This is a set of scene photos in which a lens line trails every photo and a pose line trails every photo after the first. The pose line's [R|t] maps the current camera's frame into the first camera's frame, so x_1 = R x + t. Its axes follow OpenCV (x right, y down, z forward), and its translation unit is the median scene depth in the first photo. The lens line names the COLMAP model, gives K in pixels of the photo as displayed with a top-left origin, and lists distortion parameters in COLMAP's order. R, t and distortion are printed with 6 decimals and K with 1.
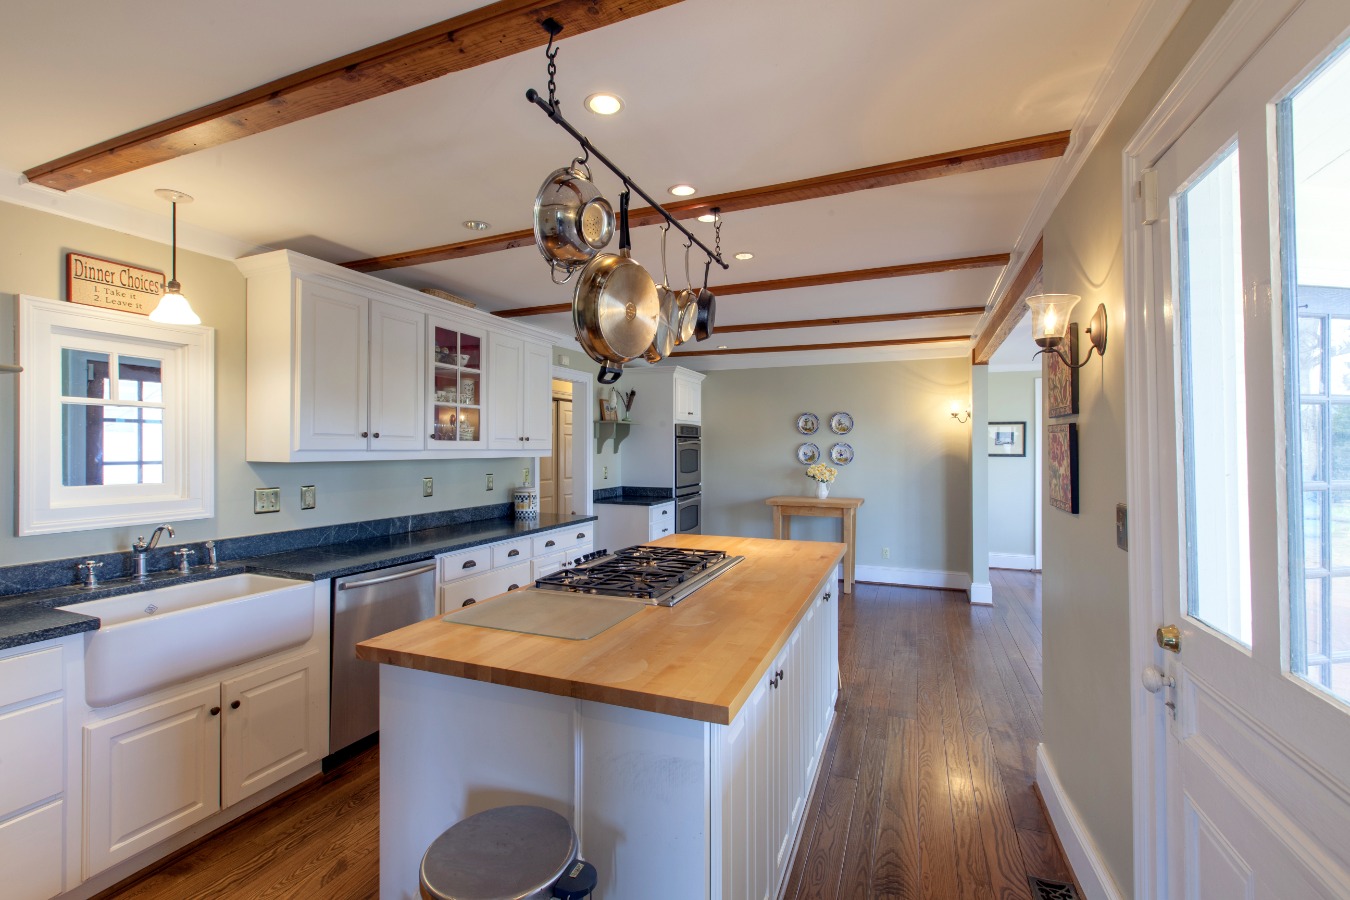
lens RADIAL K [[595.3, 0, 670.1], [0, 595.3, 446.6], [0, 0, 1]] dist [0.001423, 0.000149]
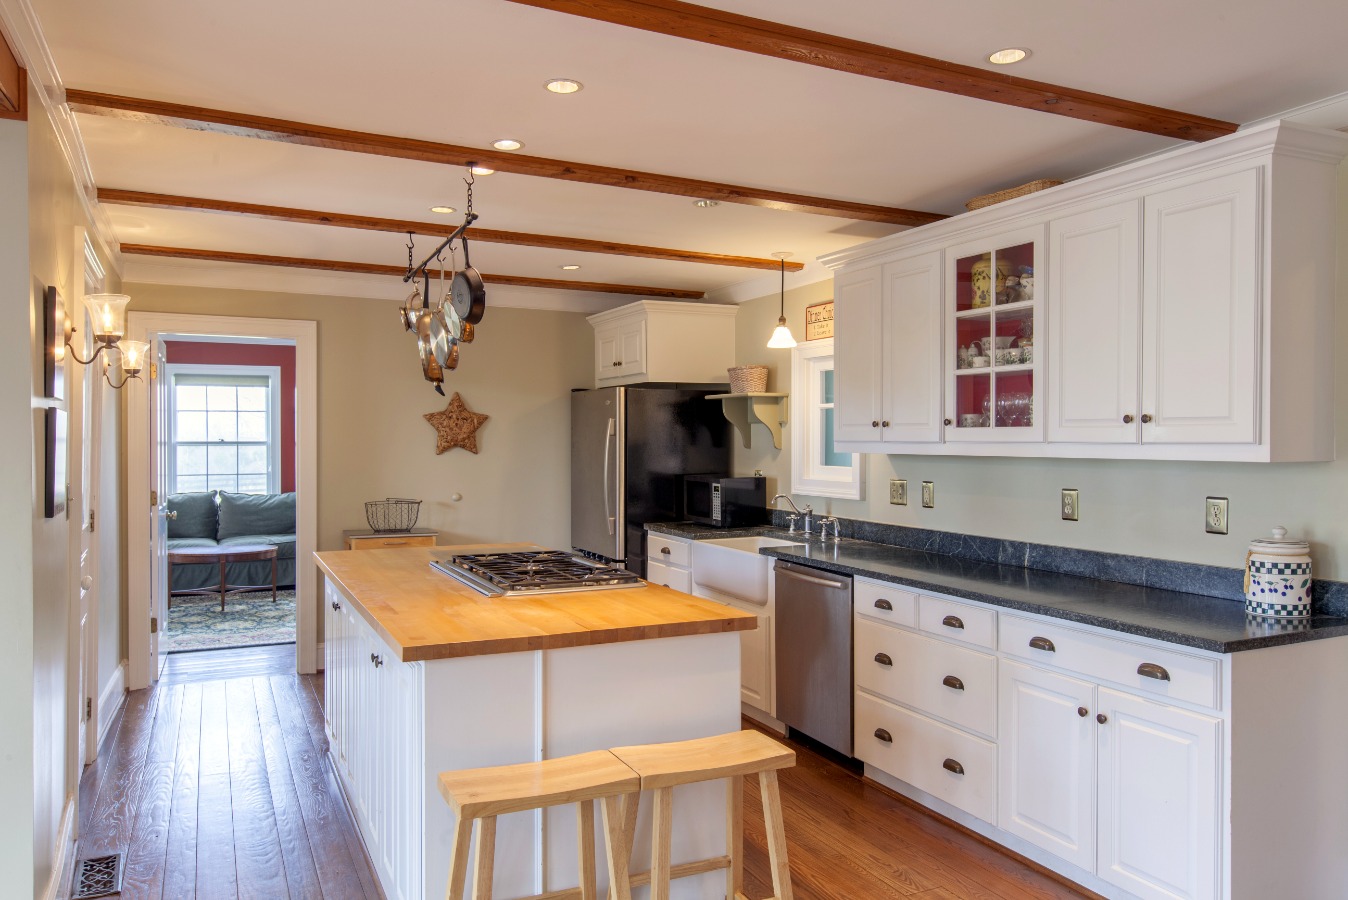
lens RADIAL K [[958.4, 0, 672.1], [0, 958.4, 446.0], [0, 0, 1]] dist [-0.020648, 0.002850]
pose [[-0.665482, 0.003012, -0.746408, 0.635383], [0.000055, 0.999992, 0.003986, 0.006068], [0.746414, 0.002612, -0.665476, 1.483001]]
